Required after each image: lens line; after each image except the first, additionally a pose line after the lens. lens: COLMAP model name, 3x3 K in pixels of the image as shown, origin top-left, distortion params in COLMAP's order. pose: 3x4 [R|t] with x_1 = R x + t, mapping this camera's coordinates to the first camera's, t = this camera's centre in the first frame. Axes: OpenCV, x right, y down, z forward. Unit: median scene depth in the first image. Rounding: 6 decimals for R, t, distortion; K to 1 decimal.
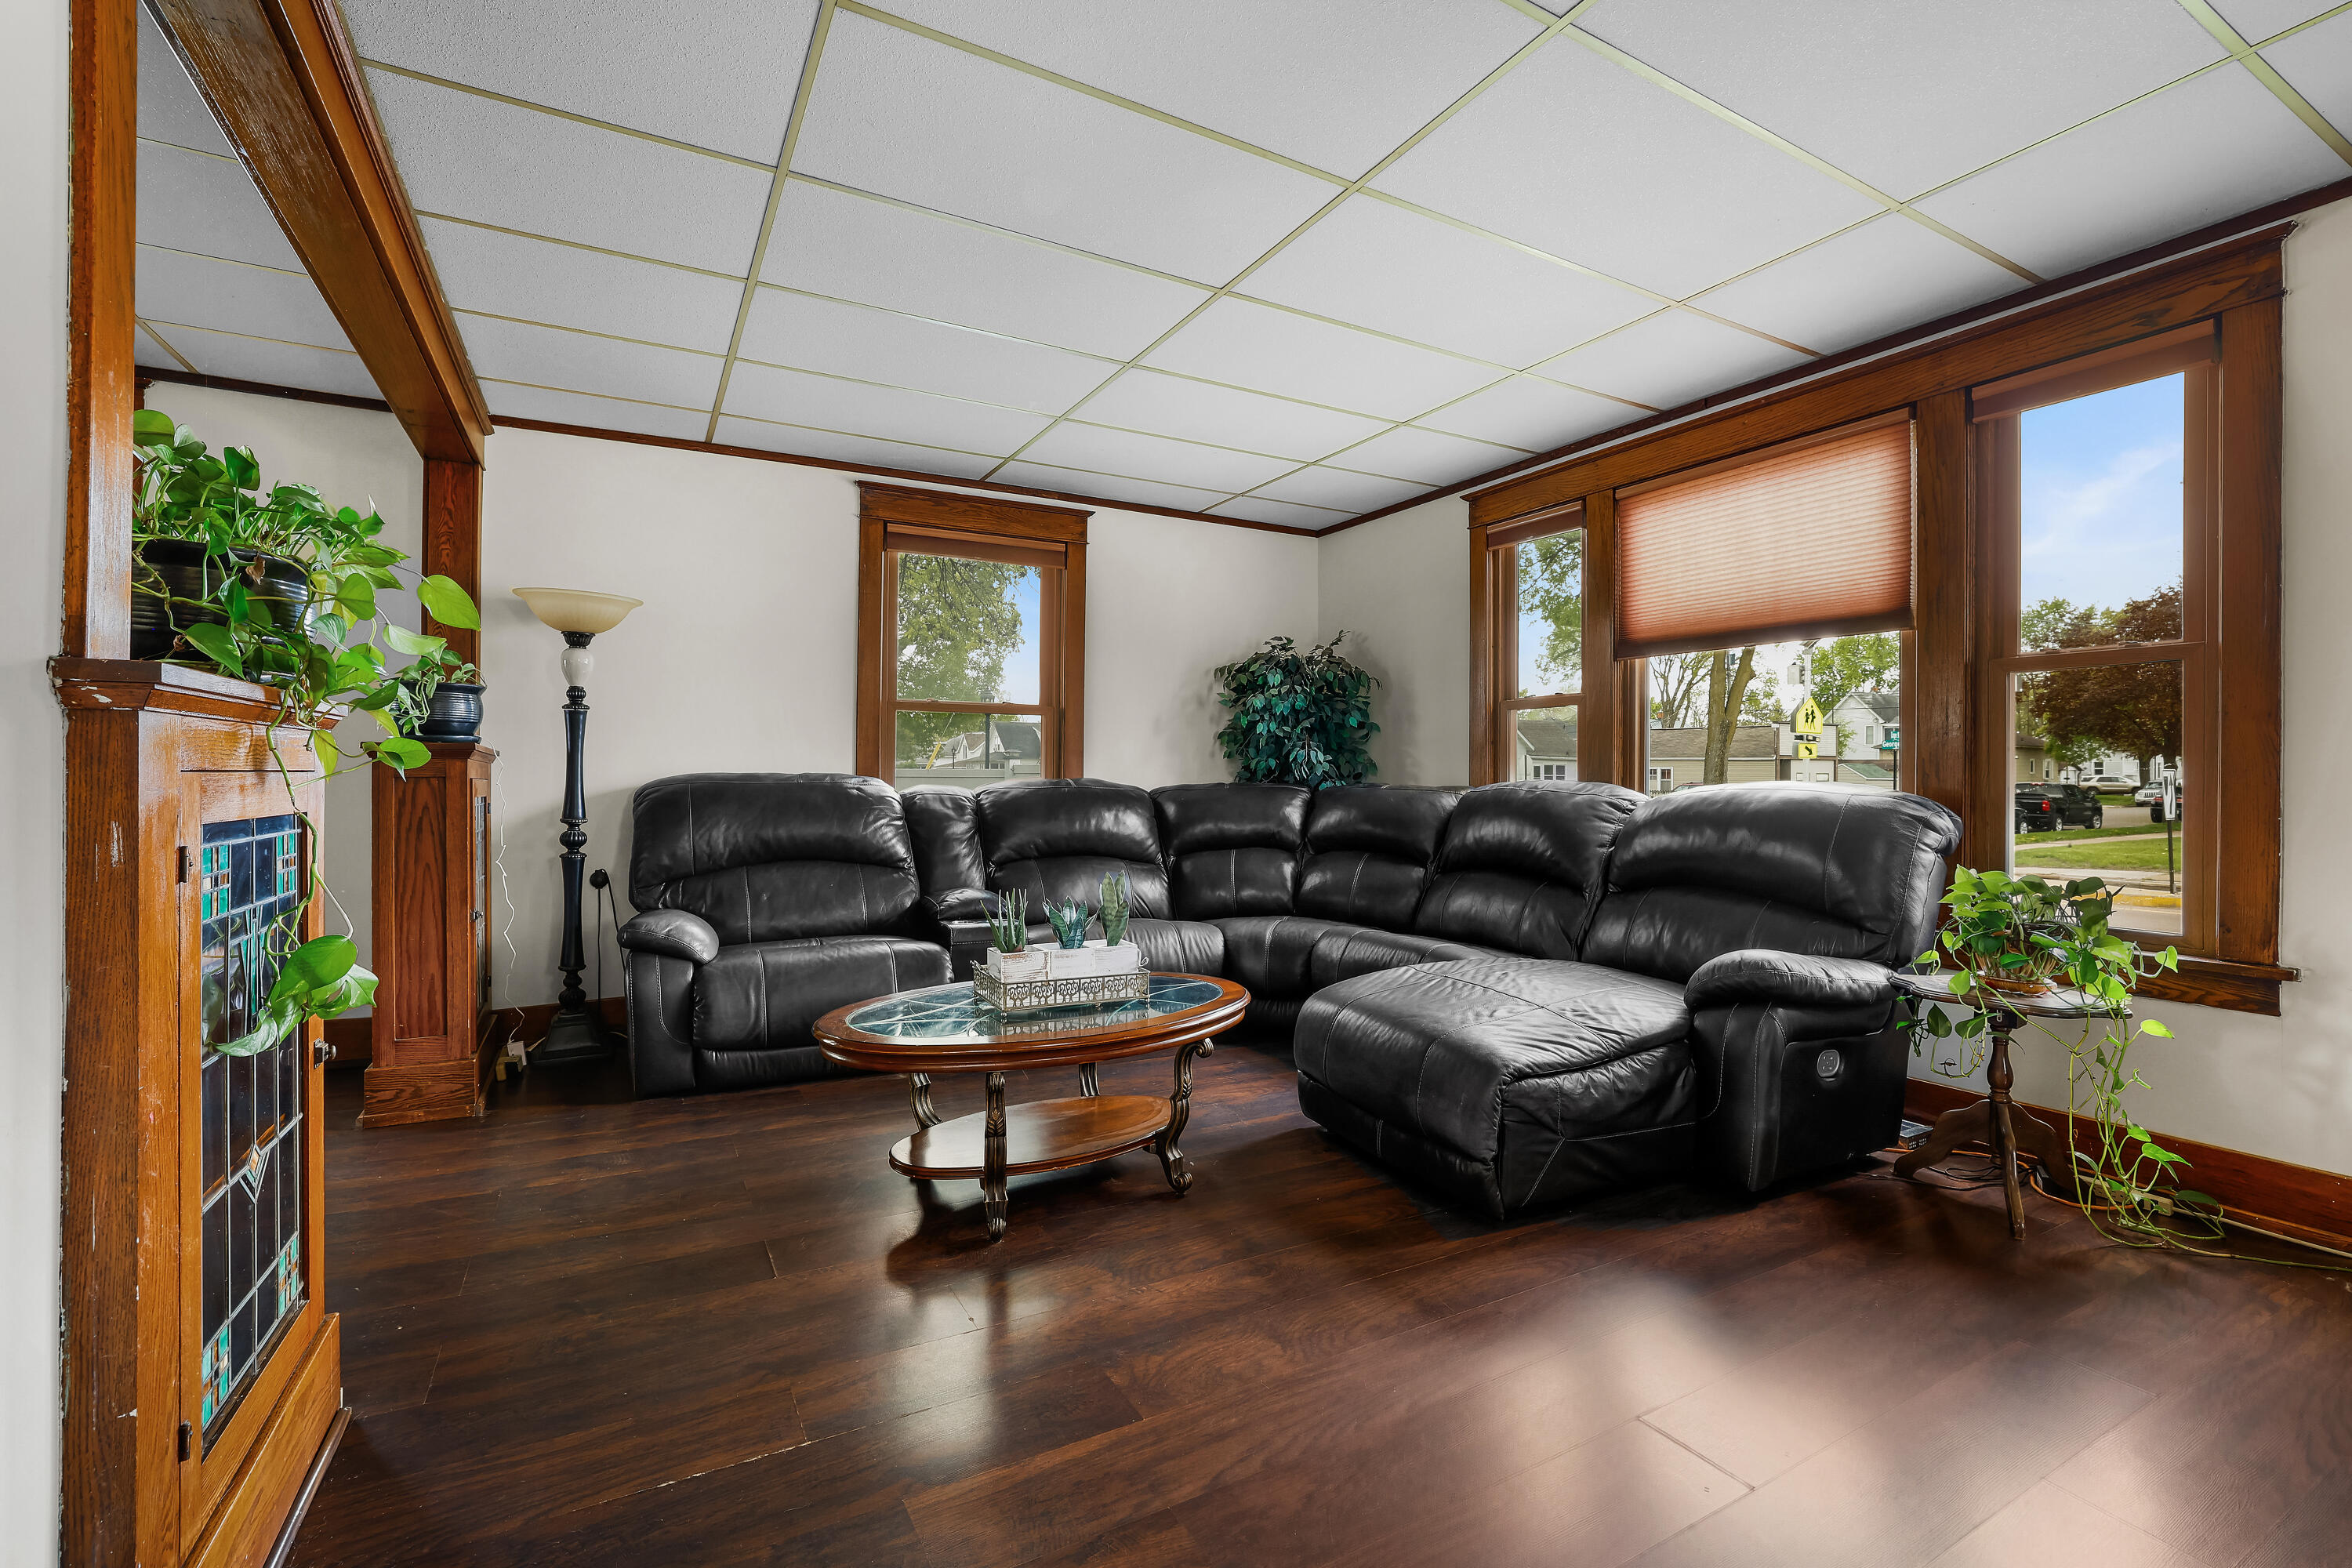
lens RADIAL K [[1046.9, 0, 1176.0], [0, 1046.9, 784.0], [0, 0, 1]] dist [-0.001133, 0.000059]
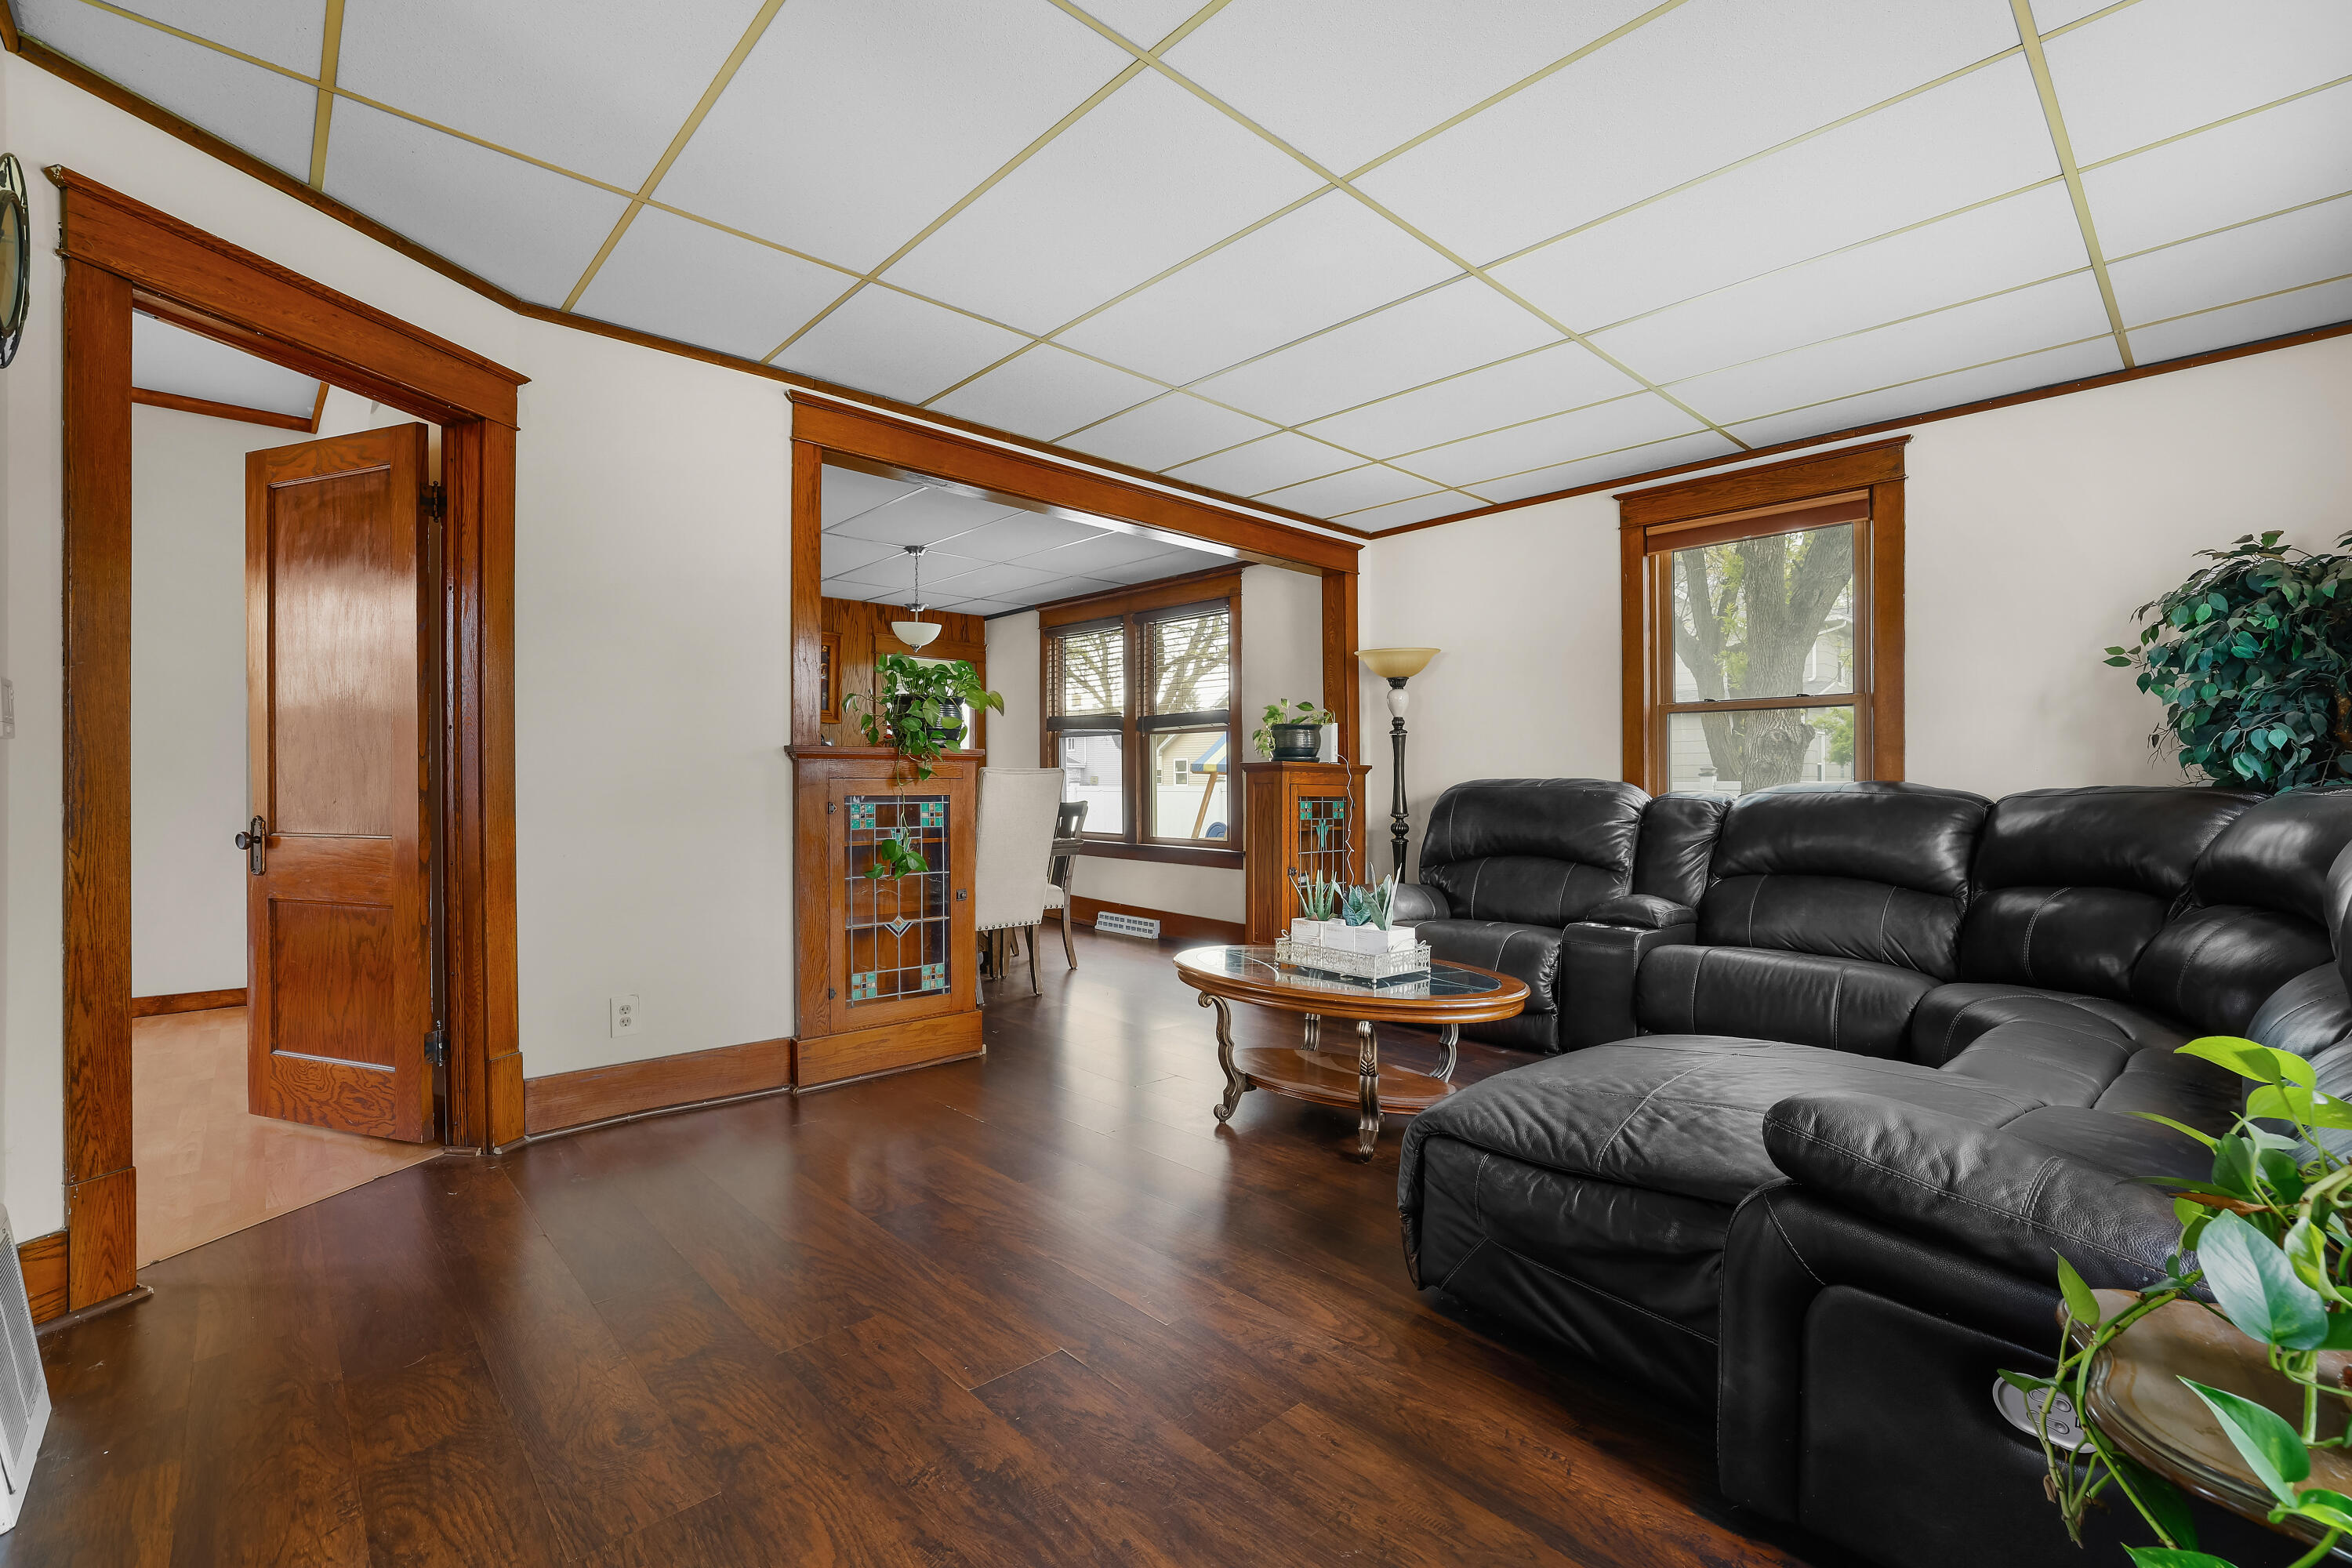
lens RADIAL K [[1024.9, 0, 1125.3], [0, 1024.9, 788.7], [0, 0, 1]] dist [-0.001237, -0.000116]
pose [[0.220151, 0.002636, -0.975462, 0.571845], [-0.006706, 0.999977, 0.001188, 0.001738], [0.975443, 0.006280, 0.220163, 0.304699]]
